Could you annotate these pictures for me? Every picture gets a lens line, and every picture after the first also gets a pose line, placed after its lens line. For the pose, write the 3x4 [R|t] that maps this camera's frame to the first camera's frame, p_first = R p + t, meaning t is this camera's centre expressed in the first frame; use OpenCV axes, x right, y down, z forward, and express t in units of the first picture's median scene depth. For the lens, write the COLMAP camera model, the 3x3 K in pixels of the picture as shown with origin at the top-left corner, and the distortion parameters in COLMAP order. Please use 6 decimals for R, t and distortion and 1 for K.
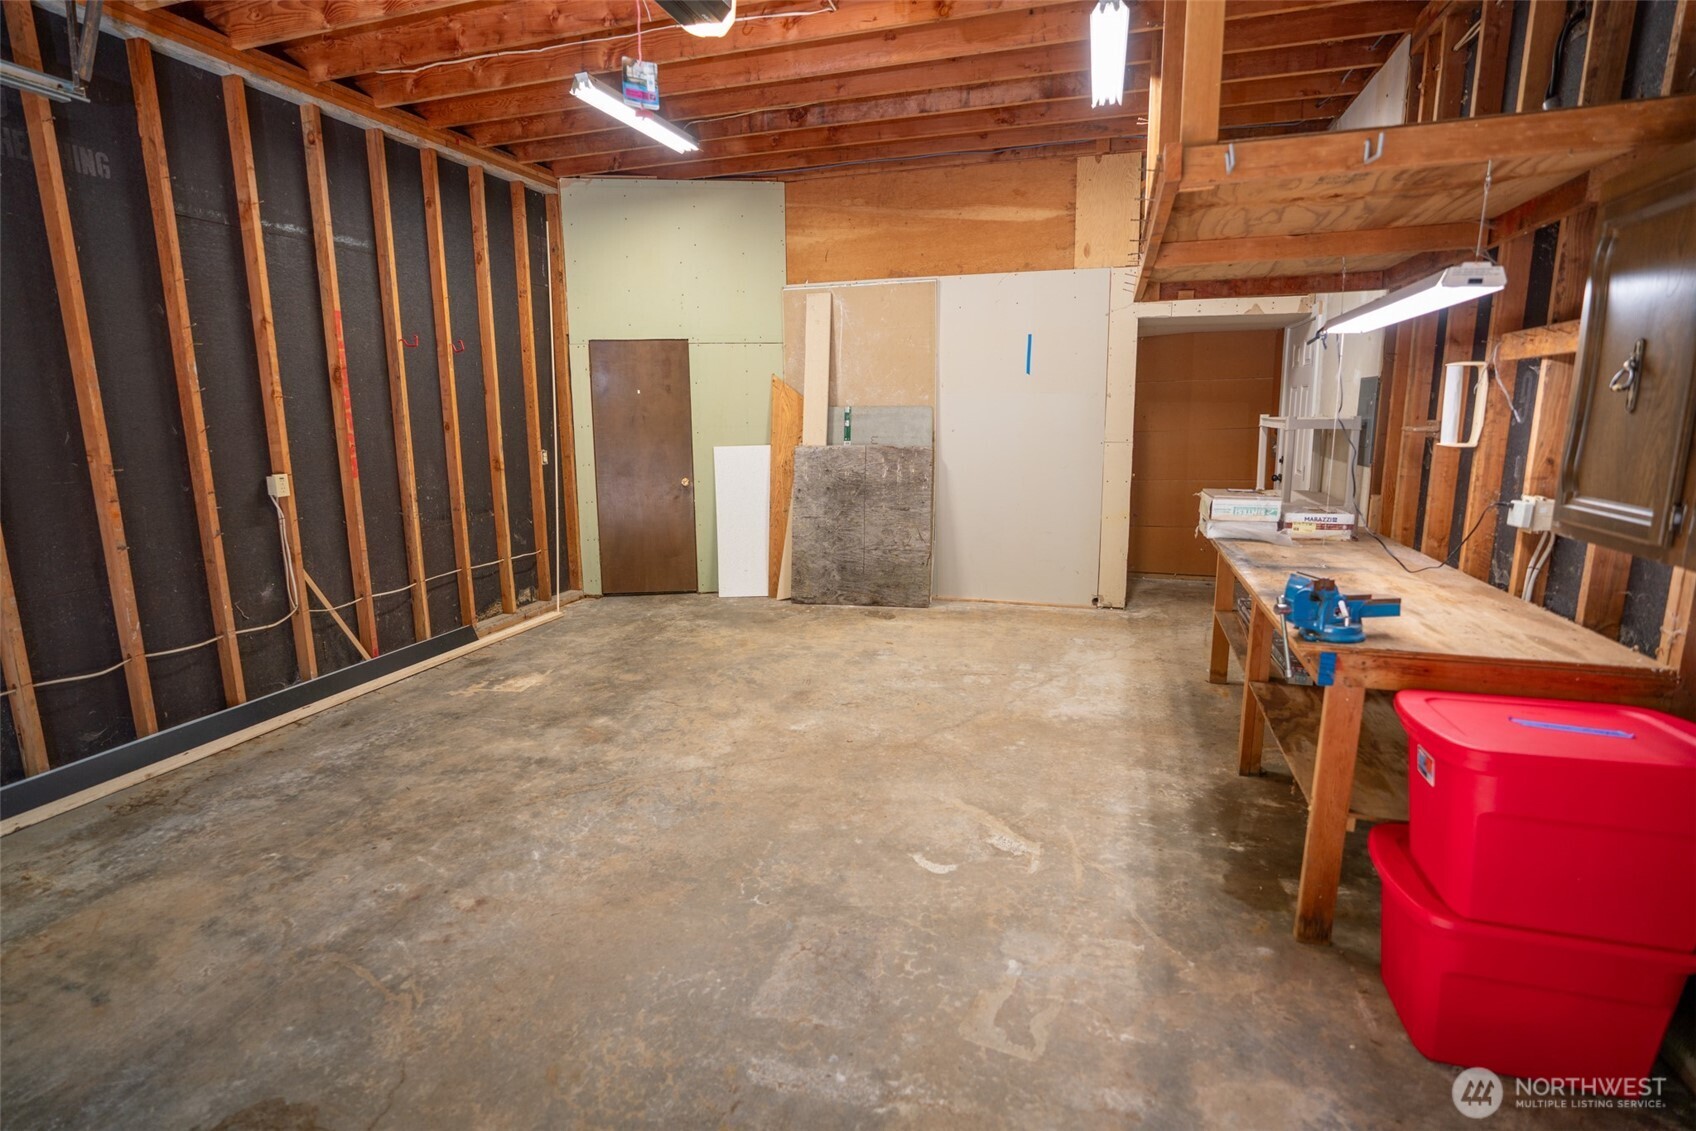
lens RADIAL K [[851.8, 0, 845.6], [0, 851.8, 566.5], [0, 0, 1]] dist [-0.005682, 0.002709]
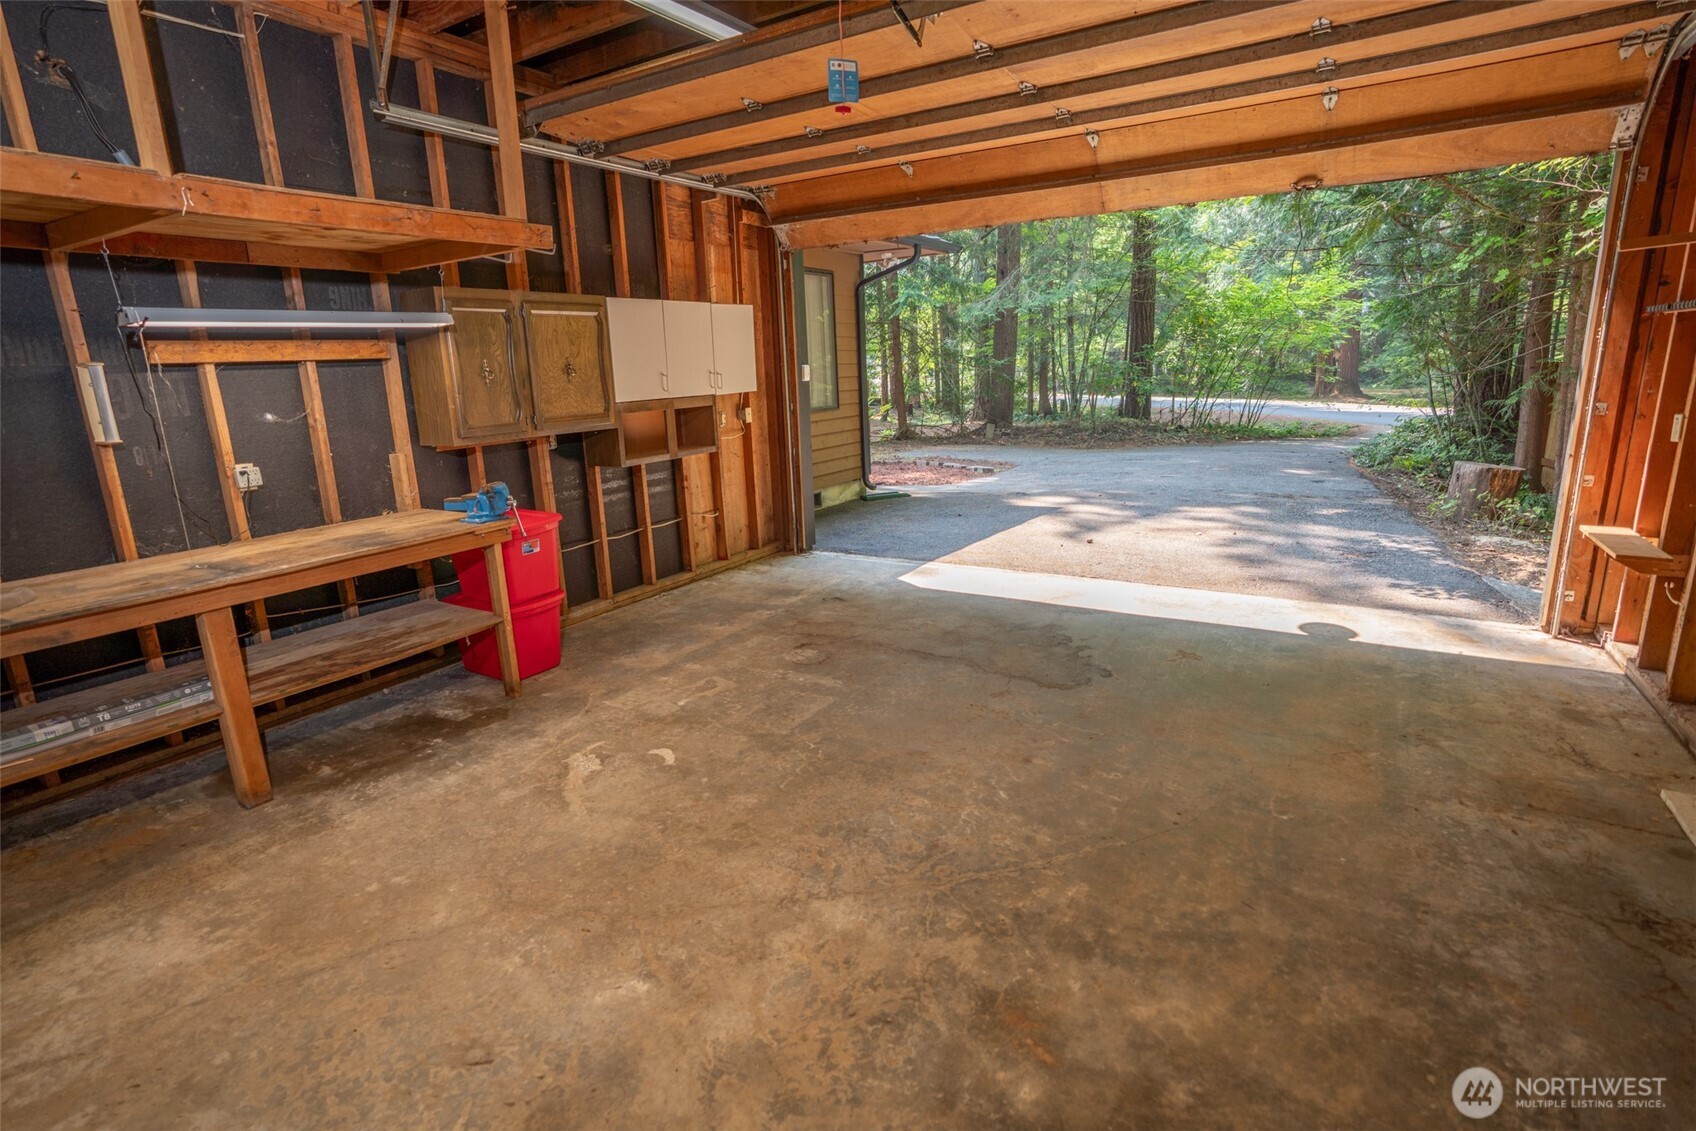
lens RADIAL K [[851.8, 0, 842.8], [0, 851.8, 568.6], [0, 0, 1]] dist [-0.005682, 0.002709]
pose [[-0.968029, -0.005075, 0.250789, -0.394401], [0.099092, 0.910738, 0.400919, -0.314163], [-0.230438, 0.412952, -0.881118, 1.674790]]
